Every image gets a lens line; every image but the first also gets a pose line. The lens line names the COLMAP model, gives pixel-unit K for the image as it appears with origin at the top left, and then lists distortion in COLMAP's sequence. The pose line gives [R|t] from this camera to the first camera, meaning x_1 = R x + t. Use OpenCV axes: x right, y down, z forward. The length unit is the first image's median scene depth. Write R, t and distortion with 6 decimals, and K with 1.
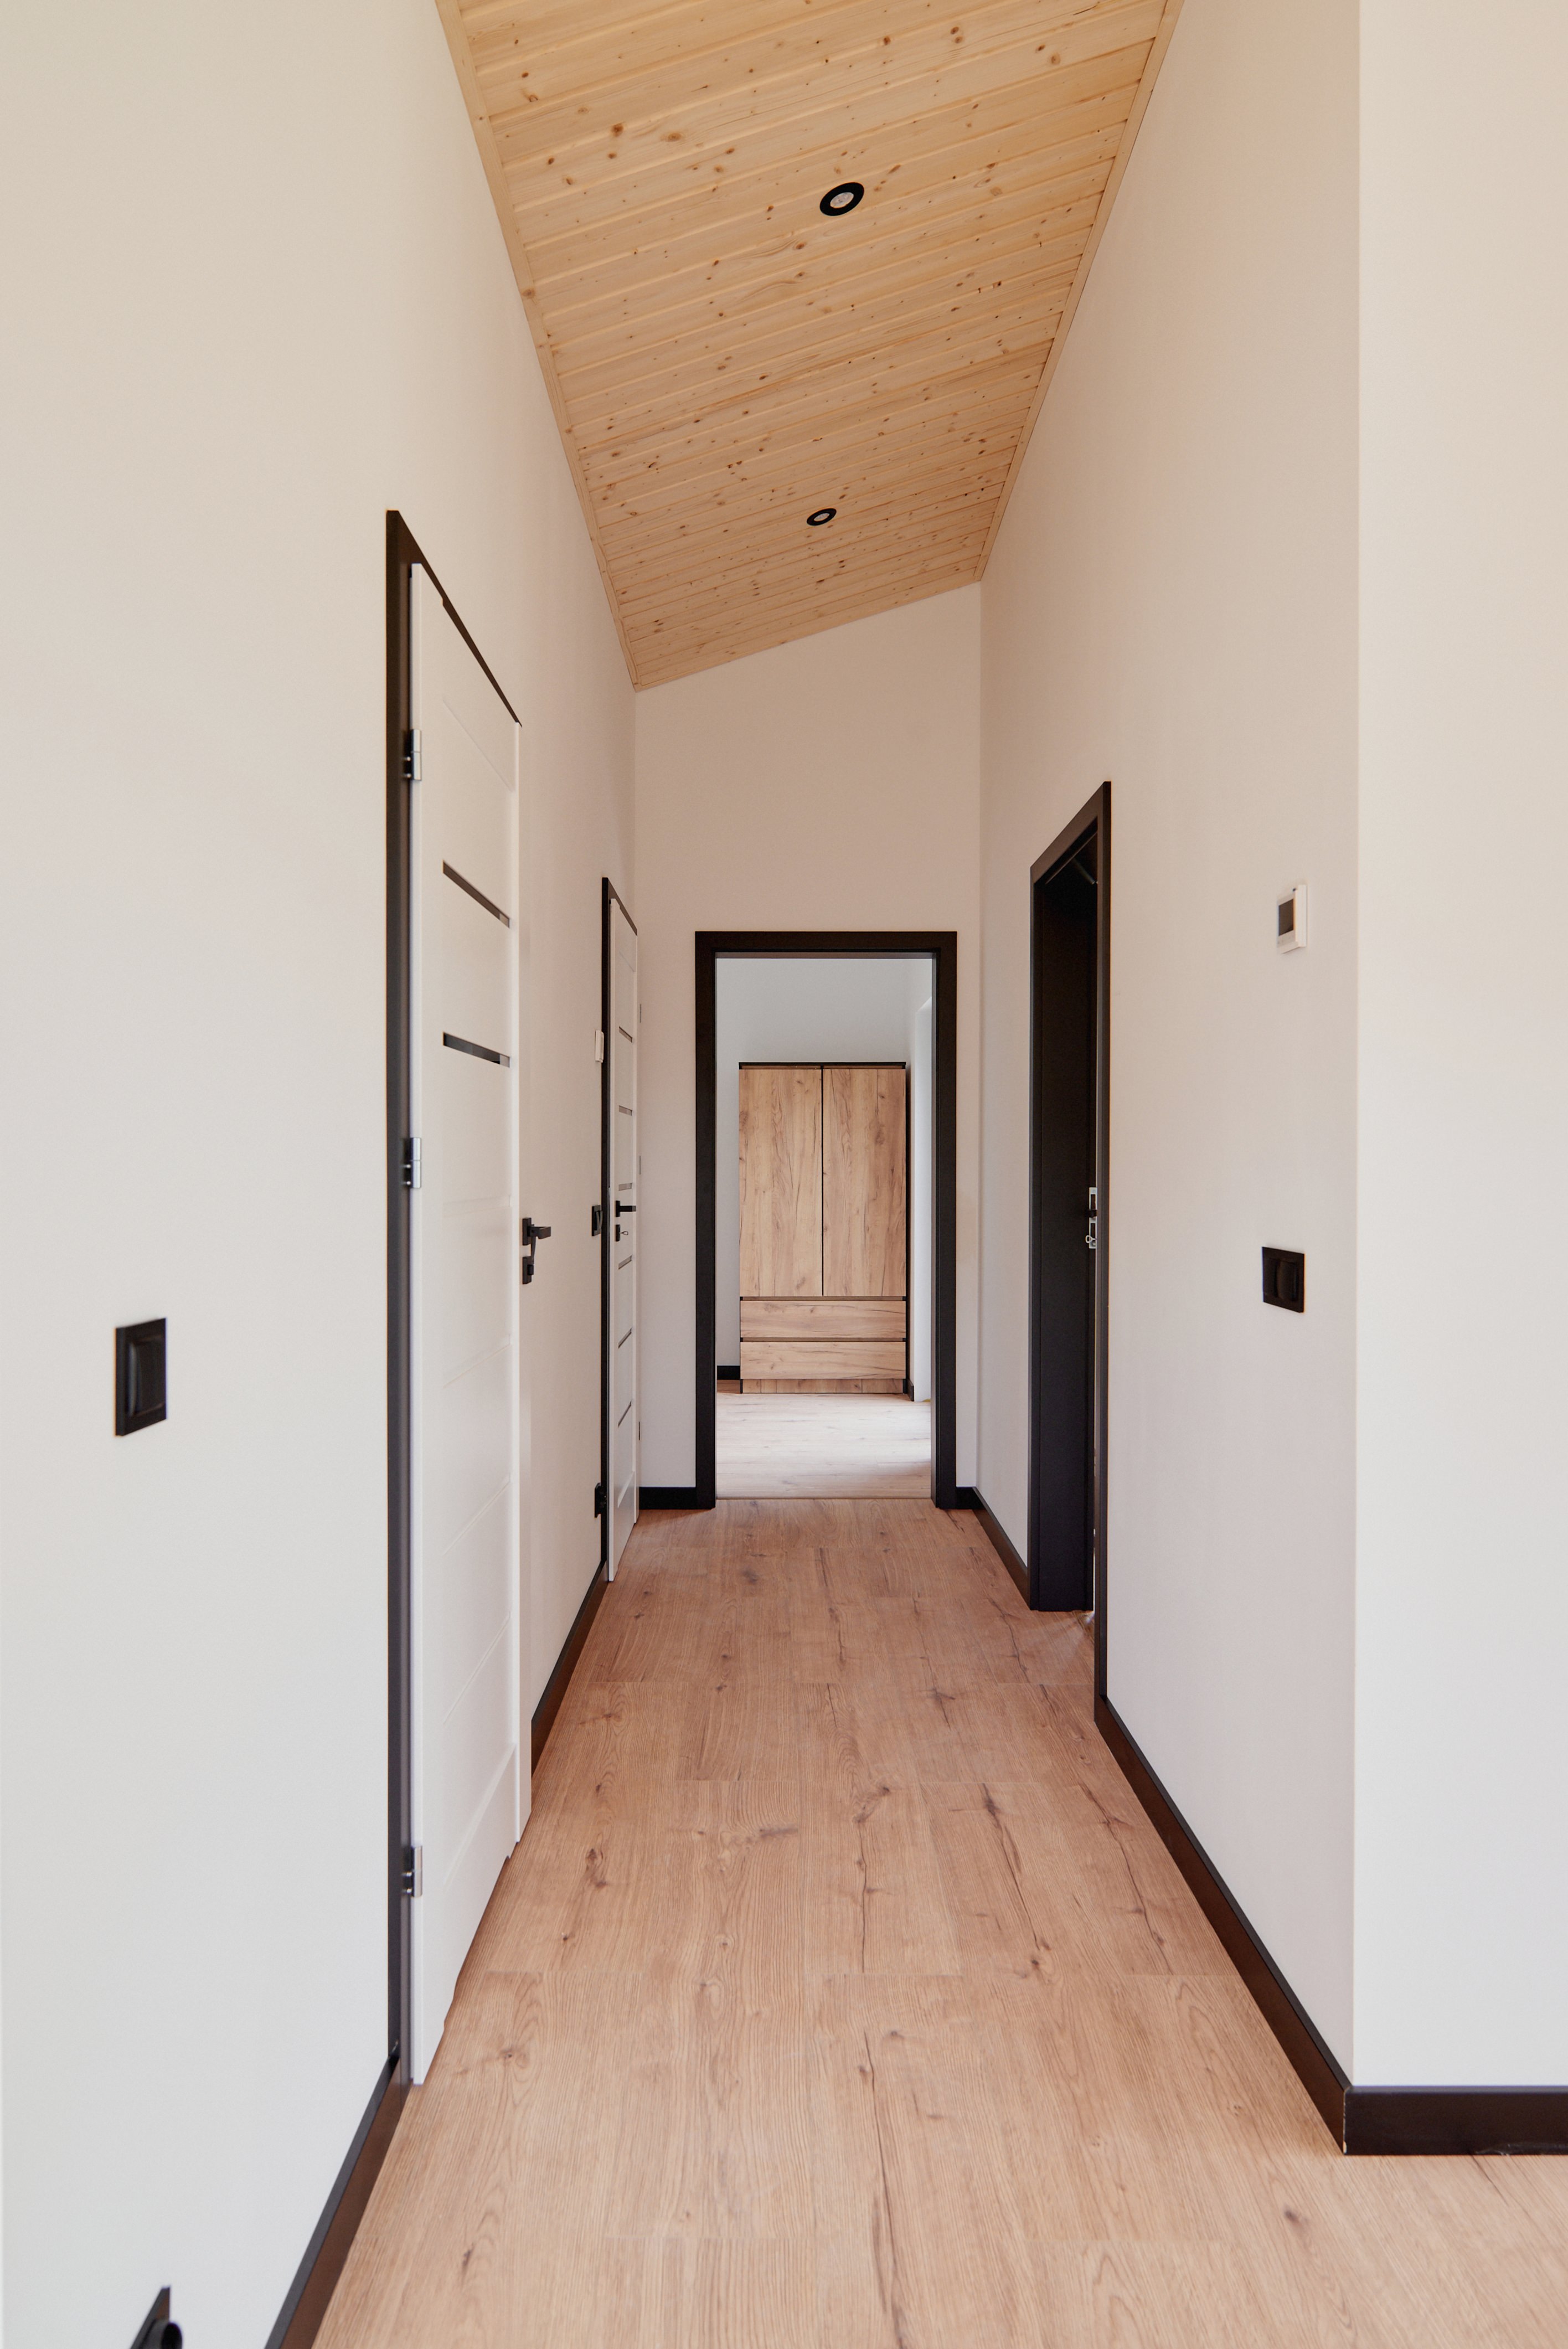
lens RADIAL K [[1551.6, 0, 777.5], [0, 1551.6, 1194.0], [0, 0, 1]] dist [-0.018138, 0.000098]
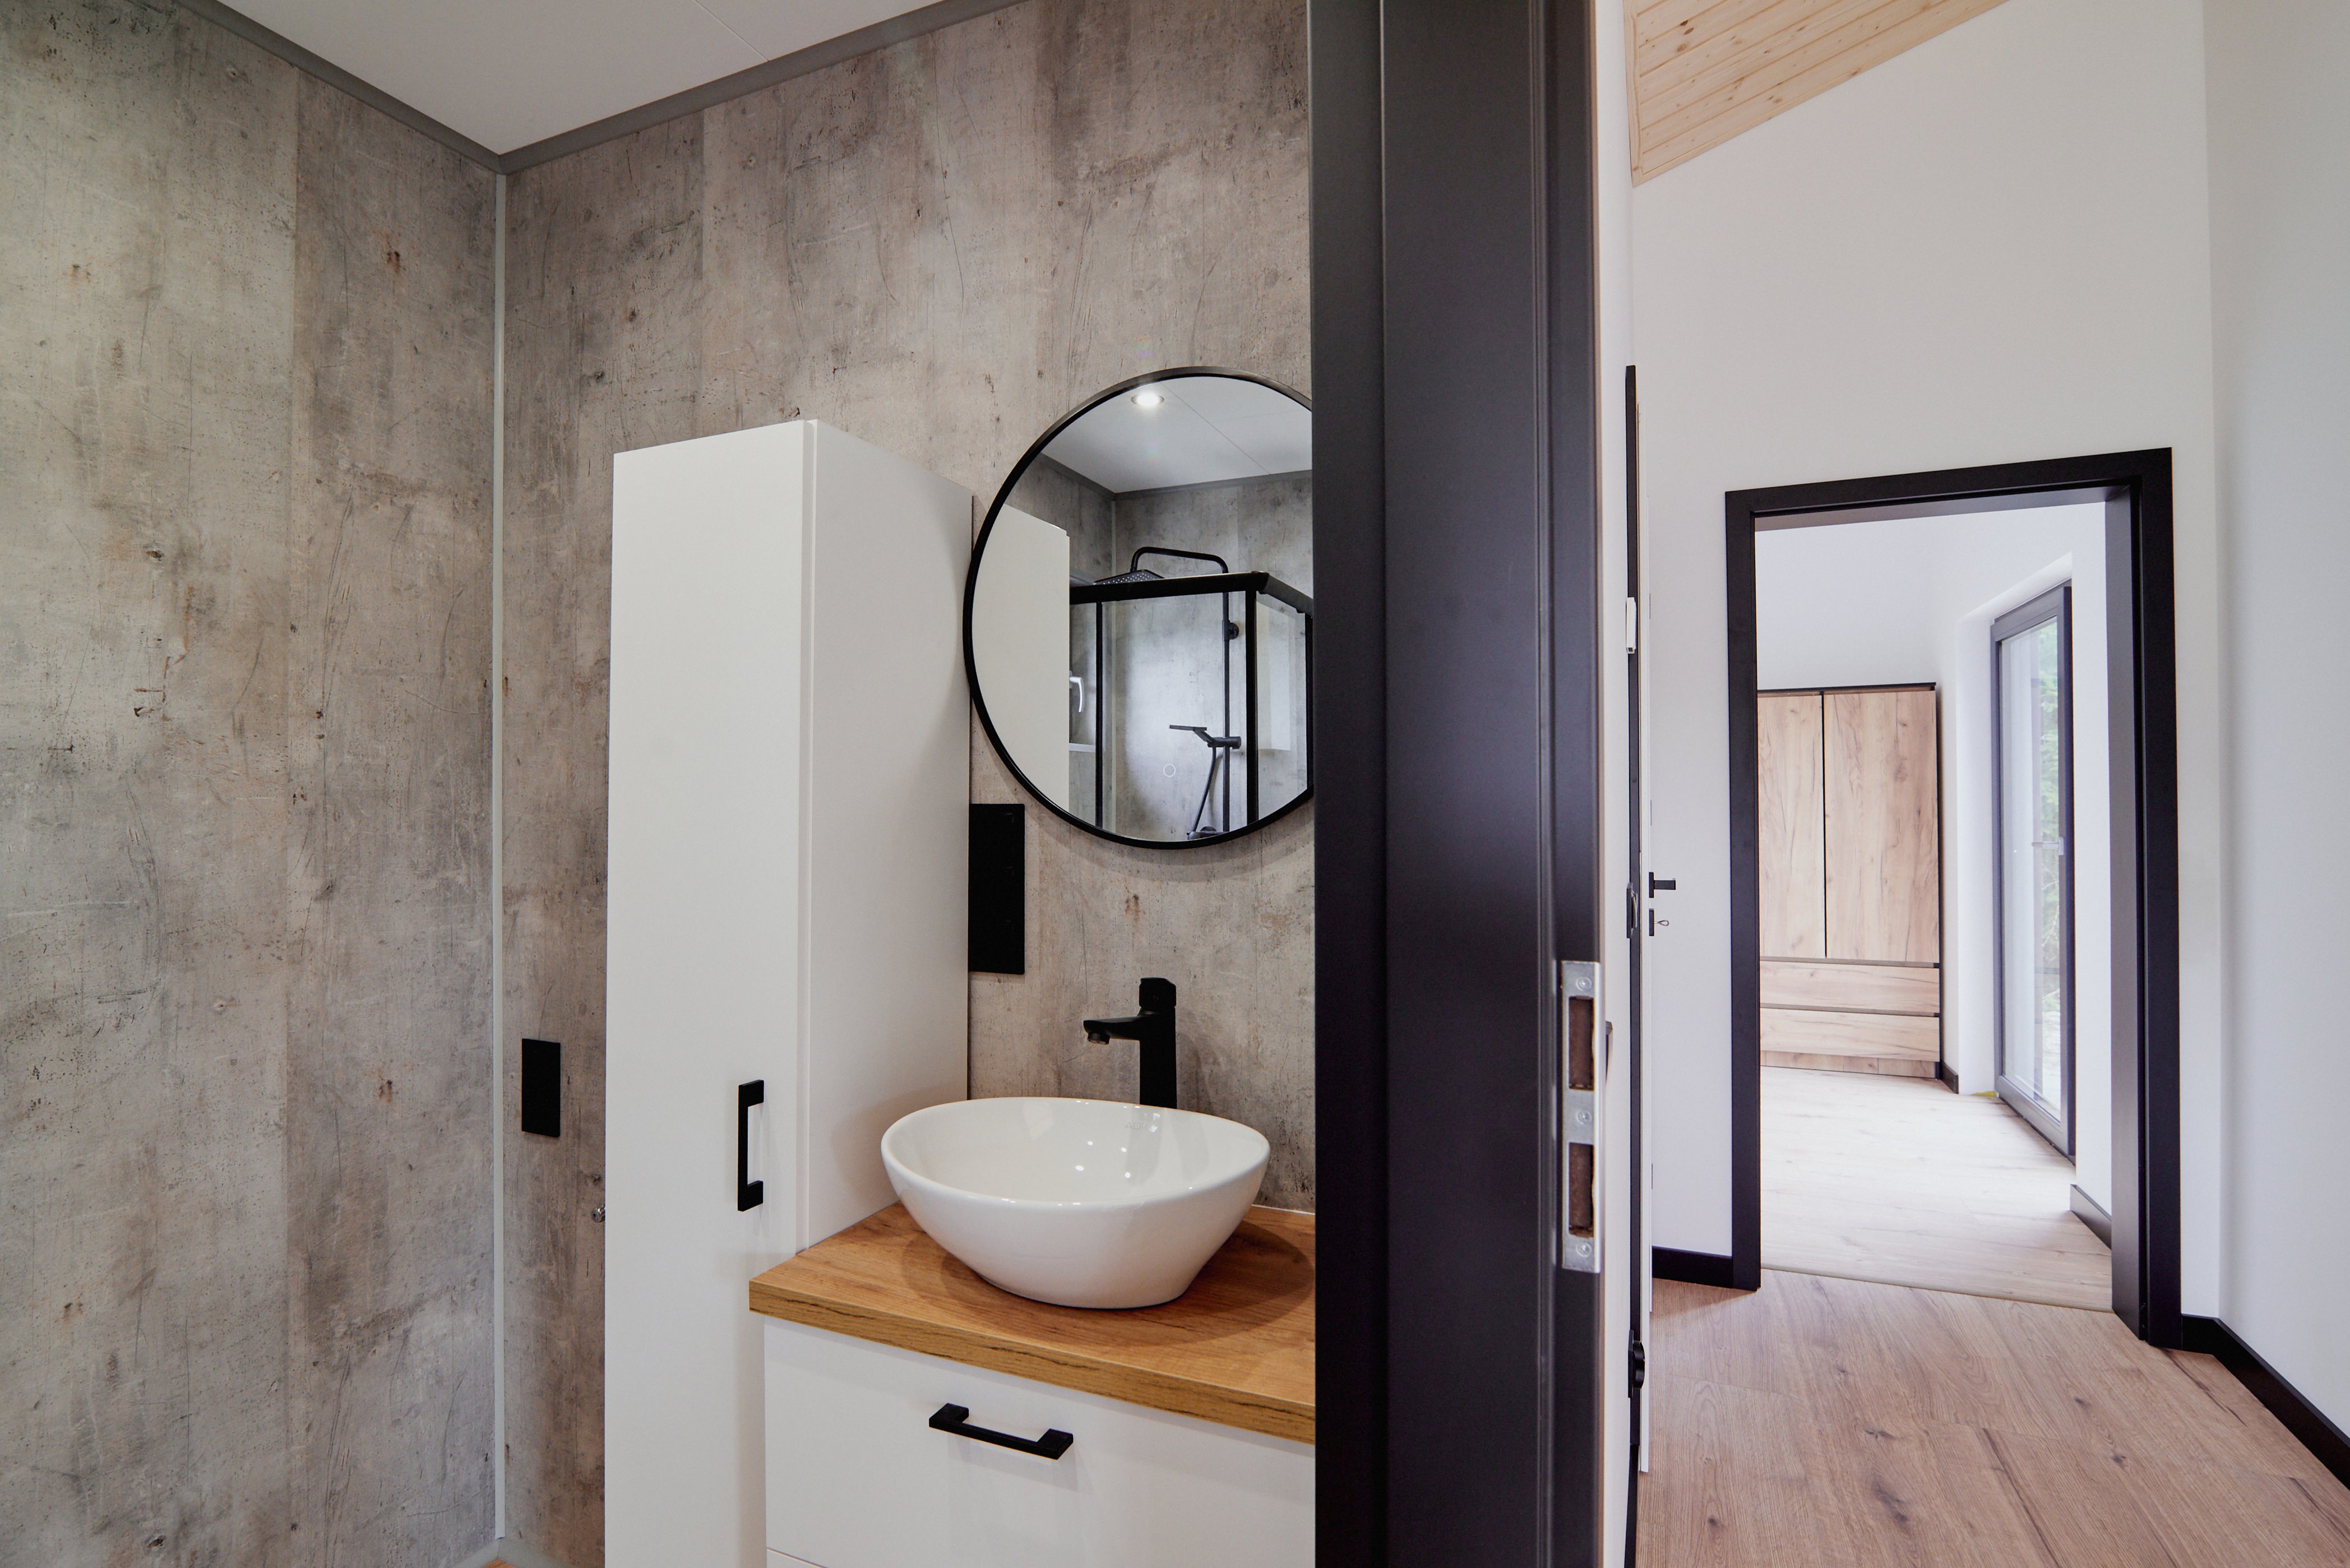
lens RADIAL K [[1097.2, 0, 1168.6], [0, 1097.2, 809.0], [0, 0, 1]] dist [-0.016190, 0.000370]
pose [[0.915989, -0.005601, -0.401164, -0.061727], [0.000457, 0.999916, -0.012919, -0.009356], [0.401202, 0.011650, 0.915915, 0.298585]]
